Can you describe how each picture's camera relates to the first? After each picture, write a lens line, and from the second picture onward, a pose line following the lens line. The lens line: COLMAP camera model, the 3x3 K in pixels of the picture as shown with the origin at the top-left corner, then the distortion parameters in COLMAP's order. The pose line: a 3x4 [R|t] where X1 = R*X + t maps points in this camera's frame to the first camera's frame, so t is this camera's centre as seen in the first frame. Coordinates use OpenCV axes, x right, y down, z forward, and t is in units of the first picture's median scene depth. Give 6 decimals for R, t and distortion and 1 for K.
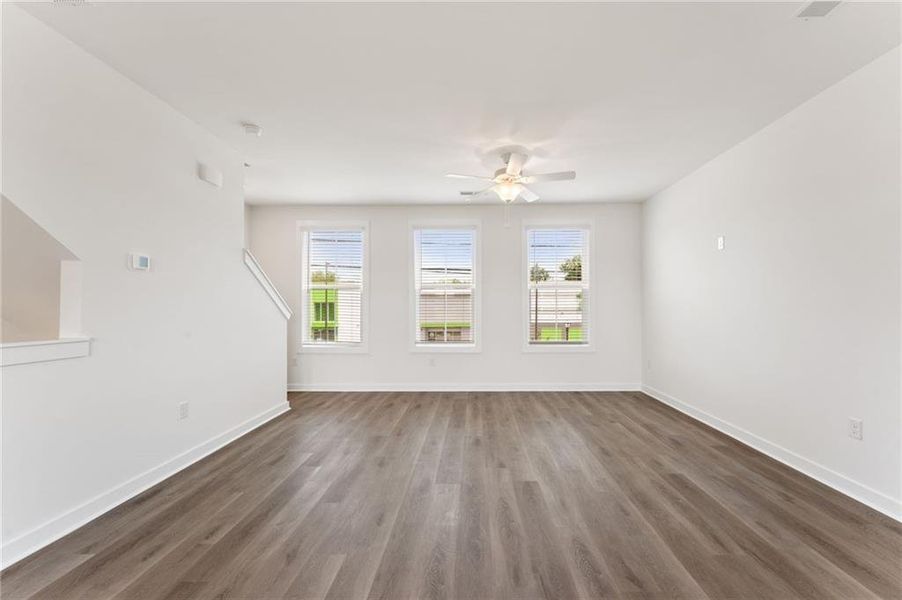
lens RADIAL K [[378.5, 0, 467.3], [0, 378.5, 306.2], [0, 0, 1]] dist [0.000386, -0.000066]
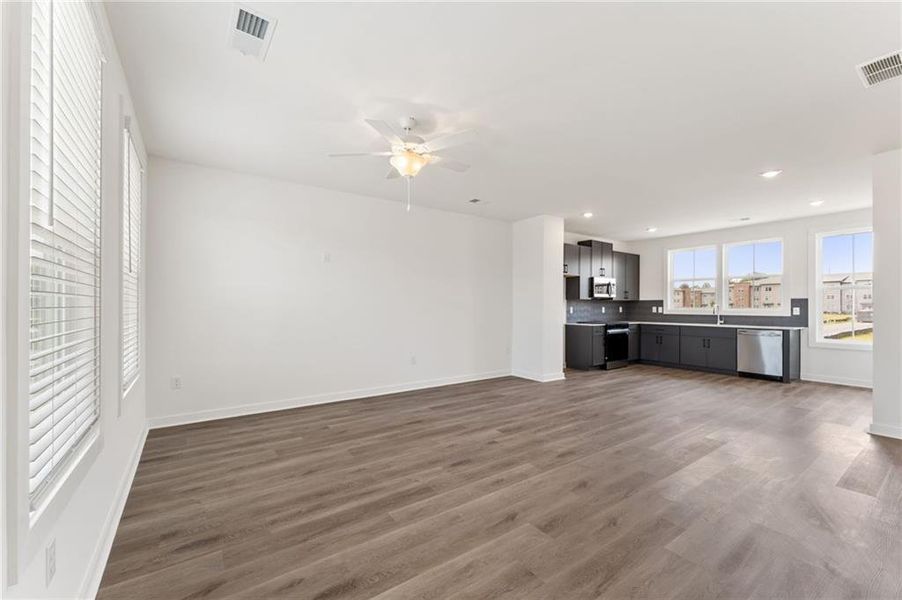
lens RADIAL K [[364.9, 0, 442.5], [0, 364.9, 302.8], [0, 0, 1]] dist [-0.001285, -0.000120]
pose [[-0.576854, 0.007953, 0.816809, -0.659257], [0.001605, 0.999962, -0.008602, -0.000617], [-0.816846, -0.003651, -0.576845, 1.574883]]
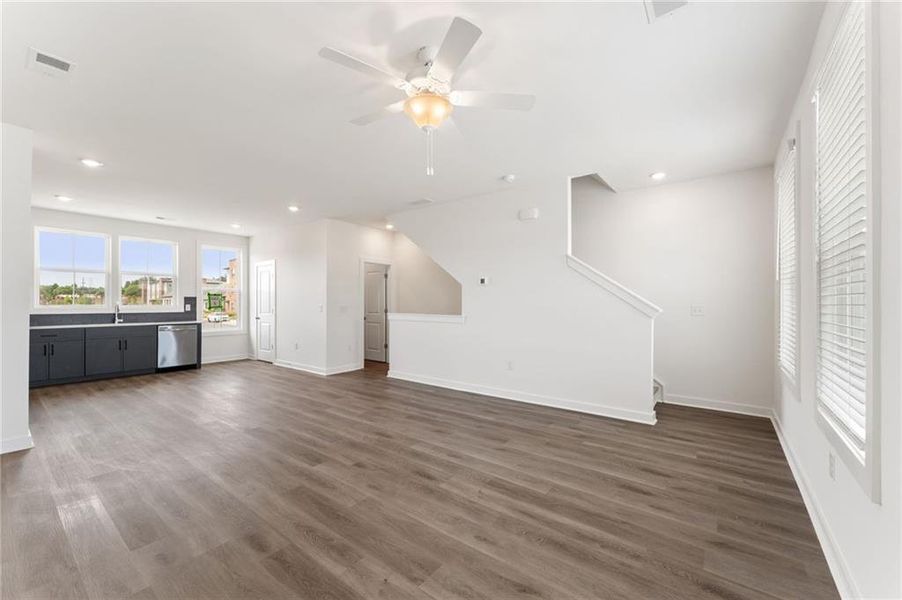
lens RADIAL K [[364.9, 0, 442.5], [0, 364.9, 302.8], [0, 0, 1]] dist [-0.001285, -0.000120]
pose [[-0.608151, 0.000926, -0.793821, 0.628920], [0.000300, 1.000000, 0.000937, -0.000350], [0.793821, 0.000332, -0.608151, 1.547386]]
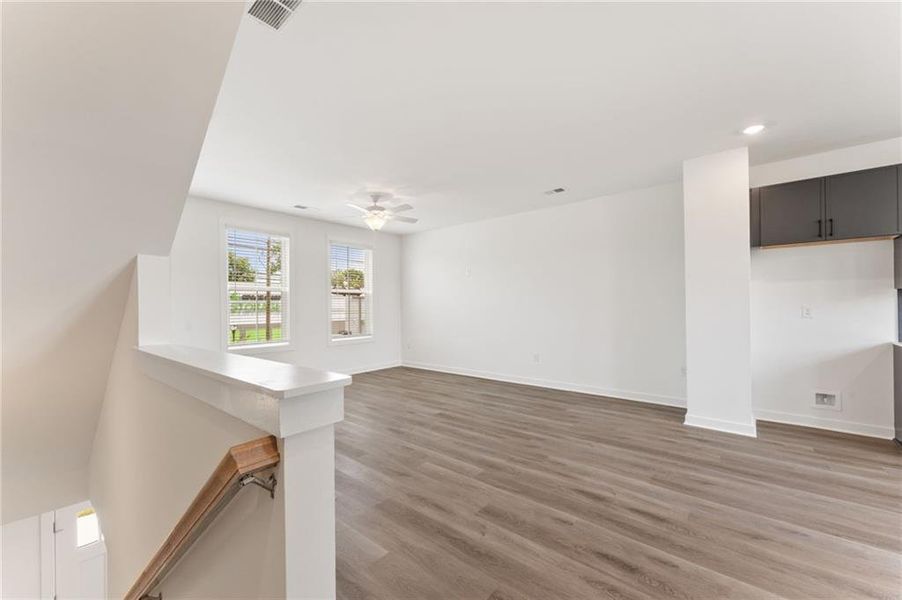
lens RADIAL K [[364.9, 0, 442.5], [0, 364.9, 302.8], [0, 0, 1]] dist [-0.001285, -0.000120]
pose [[0.642154, 0.002231, 0.766572, -0.836968], [0.007312, 0.999932, -0.009036, -0.001032], [-0.766540, 0.011407, 0.642095, -0.027553]]
